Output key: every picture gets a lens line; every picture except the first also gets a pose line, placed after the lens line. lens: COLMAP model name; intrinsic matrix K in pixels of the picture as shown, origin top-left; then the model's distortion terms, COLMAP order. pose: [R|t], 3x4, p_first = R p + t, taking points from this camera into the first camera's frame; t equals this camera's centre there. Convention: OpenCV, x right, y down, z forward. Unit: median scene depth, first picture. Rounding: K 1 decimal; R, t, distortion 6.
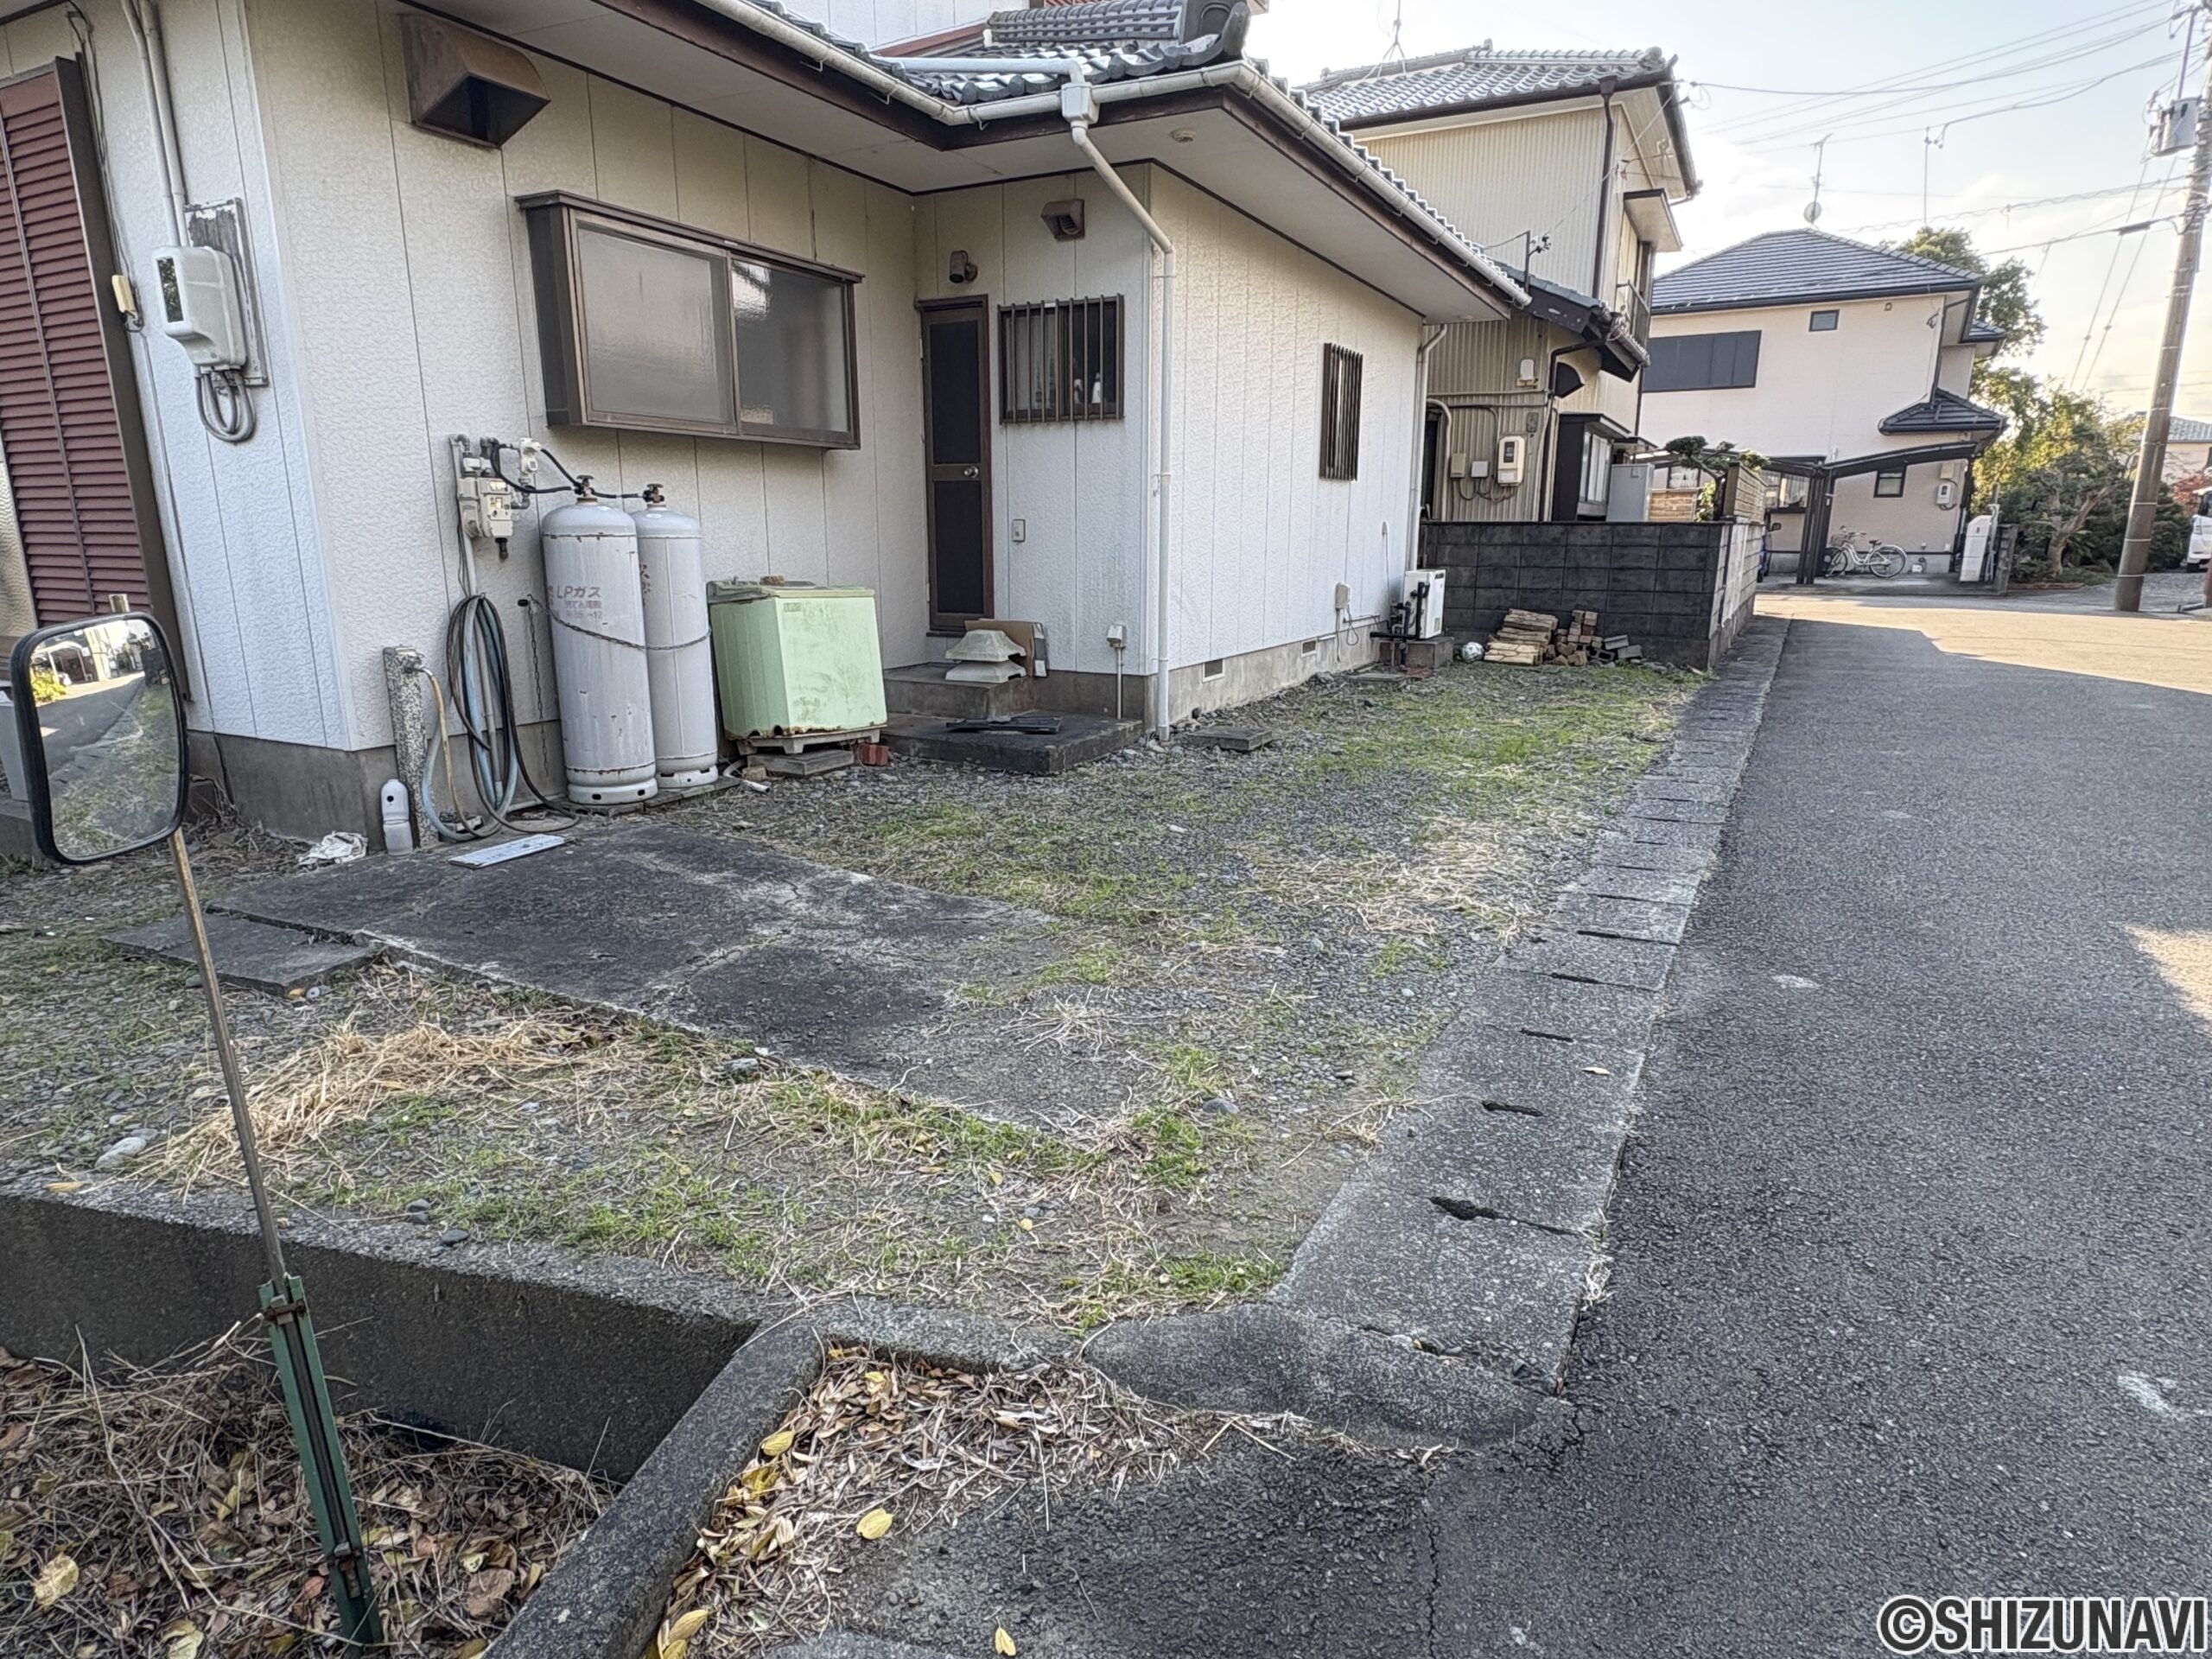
lens RADIAL K [[1259.5, 0, 1103.1], [0, 1259.5, 842.5], [0, 0, 1]] dist [-0.002765, 0.002597]
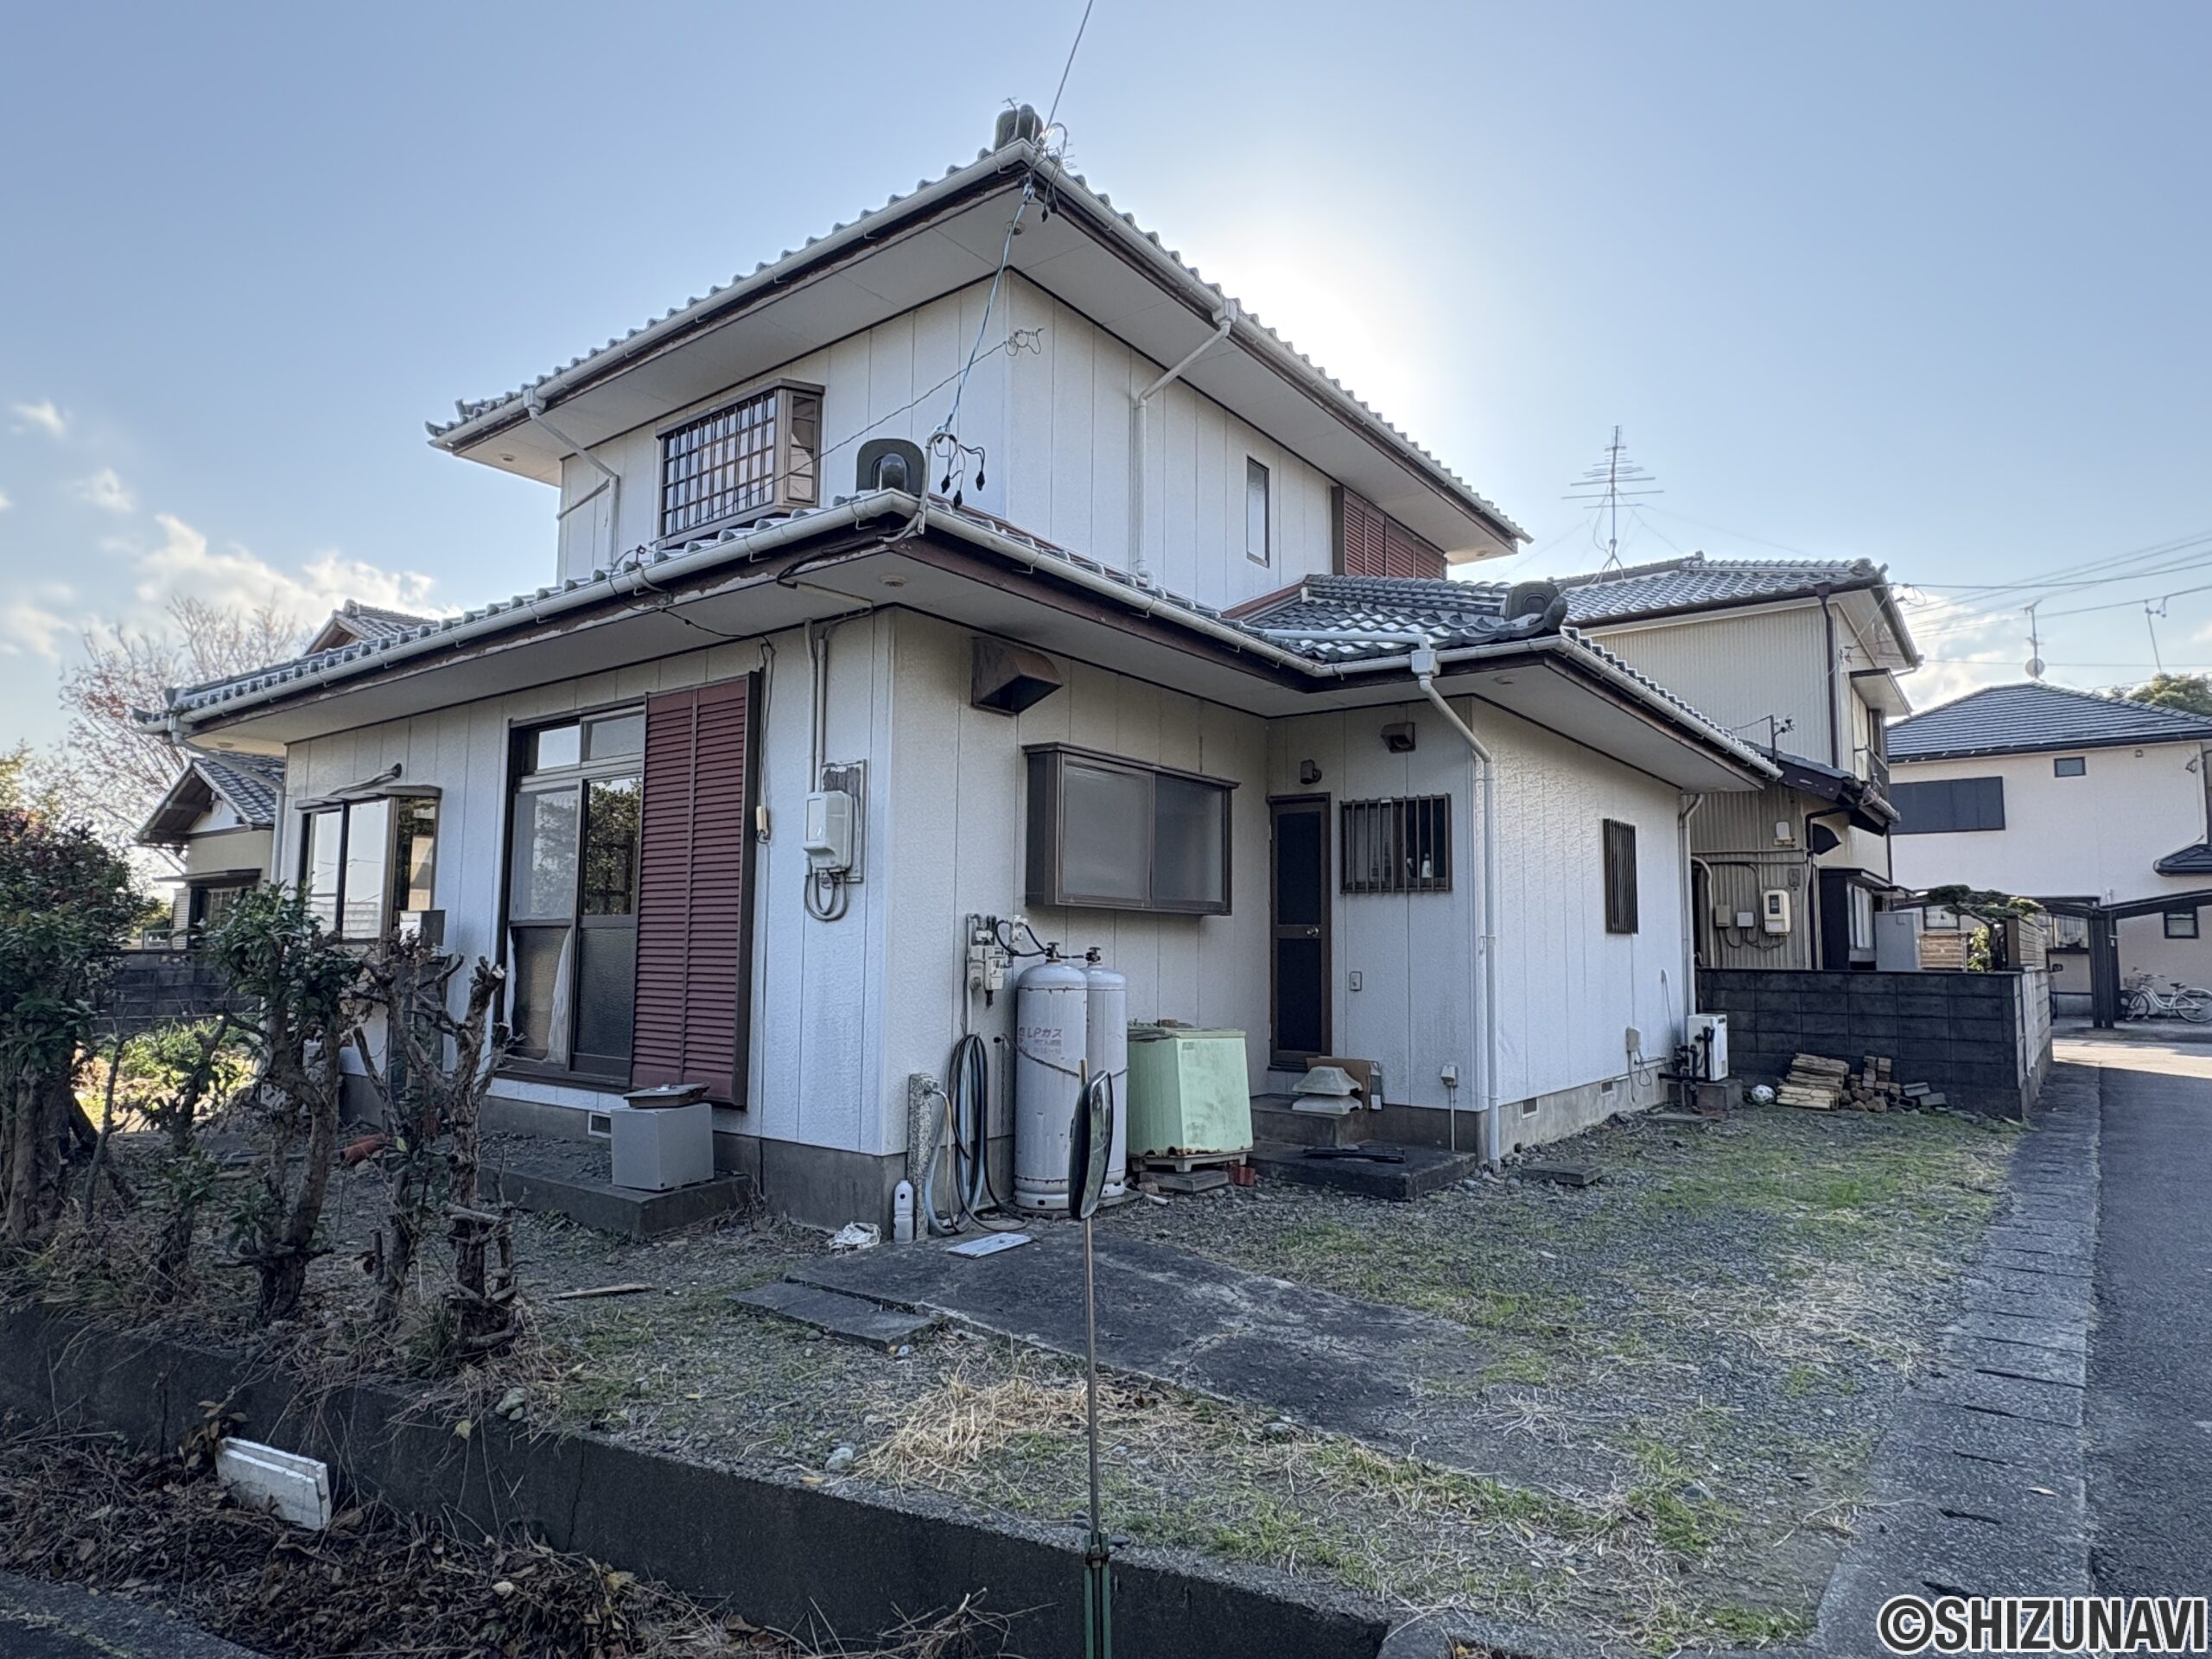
lens RADIAL K [[1259.5, 0, 1103.1], [0, 1259.5, 842.5], [0, 0, 1]] dist [-0.002765, 0.002597]
pose [[0.986576, -0.004594, -0.163235, -0.138578], [-0.049136, 0.944928, -0.323569, 0.022969], [0.155732, 0.327246, 0.932018, -0.202797]]
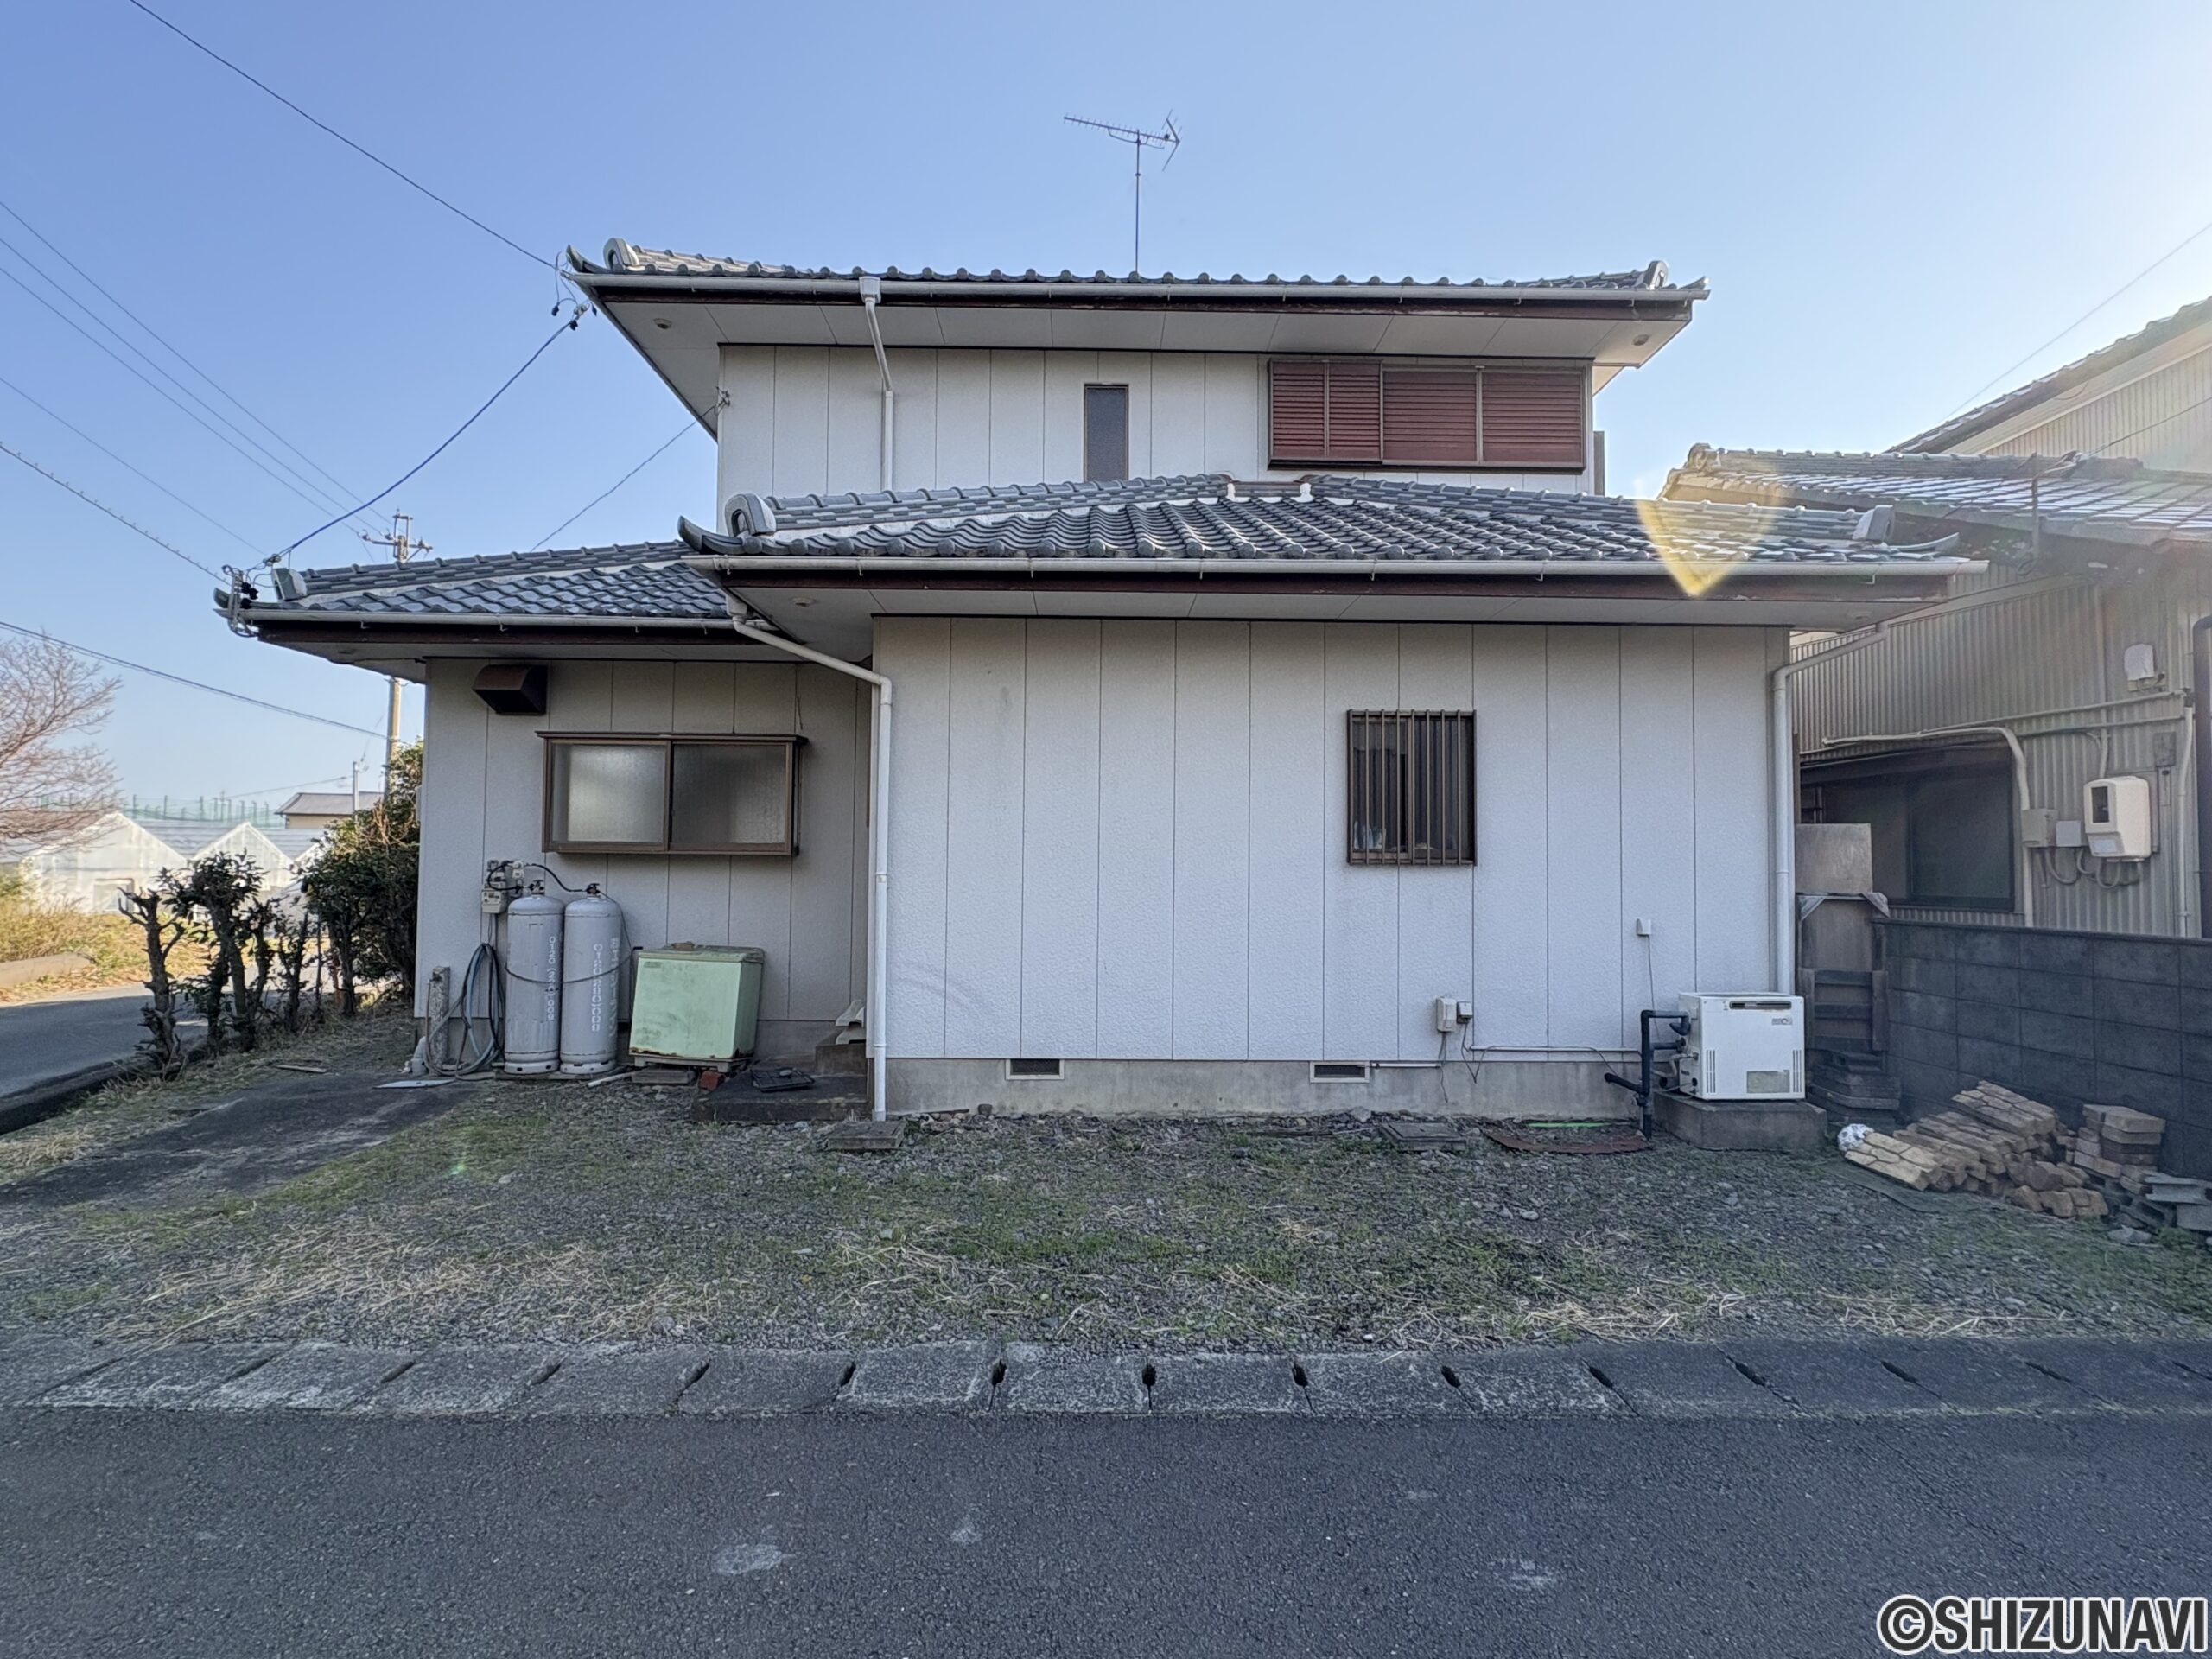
lens RADIAL K [[1053.2, 0, 1106.0], [0, 1053.2, 829.5], [0, 0, 1]] dist [-0.000674, -0.000196]
pose [[0.483198, -0.030090, -0.874994, 1.200304], [-0.220938, 0.962873, -0.155121, -0.297595], [0.847175, 0.268273, 0.458610, 0.954199]]
